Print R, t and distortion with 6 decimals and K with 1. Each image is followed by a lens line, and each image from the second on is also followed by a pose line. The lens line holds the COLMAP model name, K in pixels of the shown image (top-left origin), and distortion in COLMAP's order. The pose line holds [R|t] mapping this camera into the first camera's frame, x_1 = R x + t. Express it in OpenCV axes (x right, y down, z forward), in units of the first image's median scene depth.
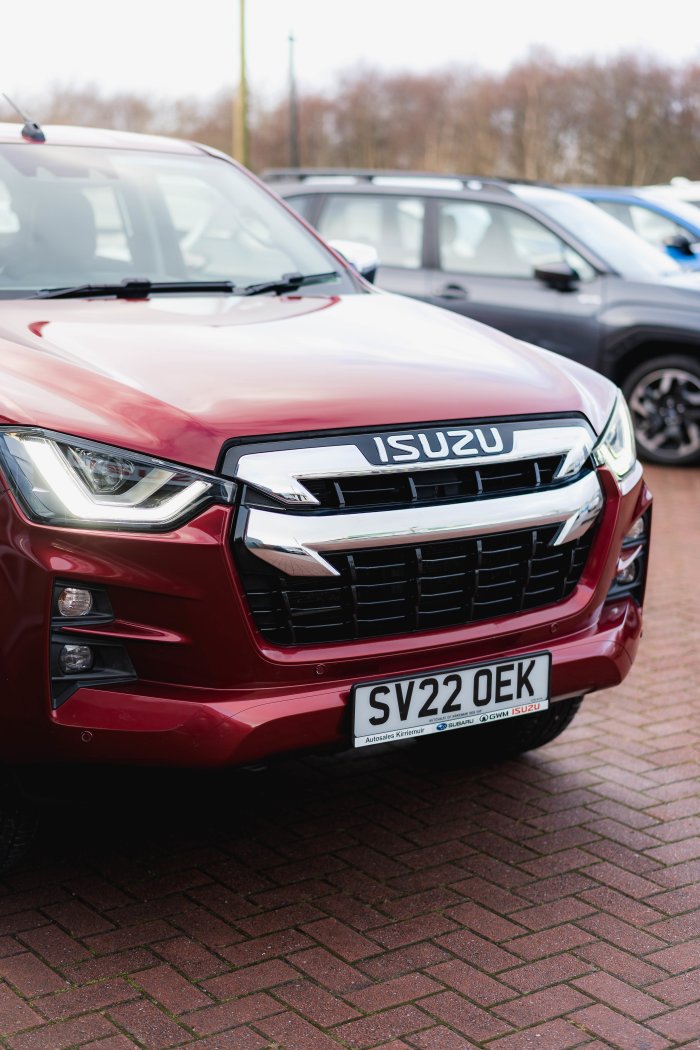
lens RADIAL K [[1657.0, 0, 350.0], [0, 1657.0, 525.0], [0, 0, 1]] dist [0.020662, -0.044977]
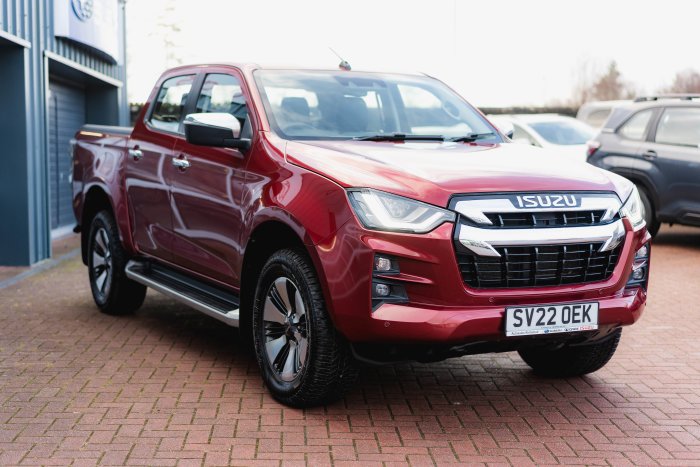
lens RADIAL K [[1104.7, 0, 350.0], [0, 1104.7, 233.5], [0, 0, 1]] dist [0.020662, -0.044977]
pose [[0.993268, 0.013996, -0.114991, -0.035349], [-0.024599, 0.995518, -0.091312, 0.132904], [0.113198, 0.093526, 0.989161, -0.465573]]
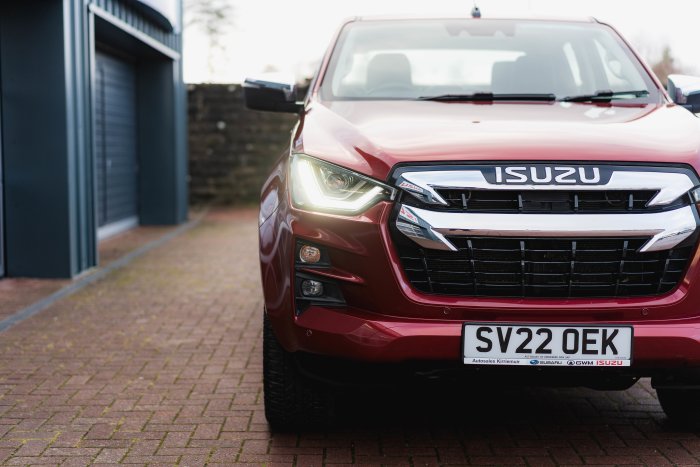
lens RADIAL K [[1104.7, 0, 350.0], [0, 1104.7, 233.5], [0, 0, 1]] dist [0.020662, -0.044977]
pose [[0.819638, 0.050082, -0.570688, 0.484120], [-0.101207, 0.993162, -0.058199, 0.081302], [0.563871, 0.105460, 0.819102, 0.074766]]
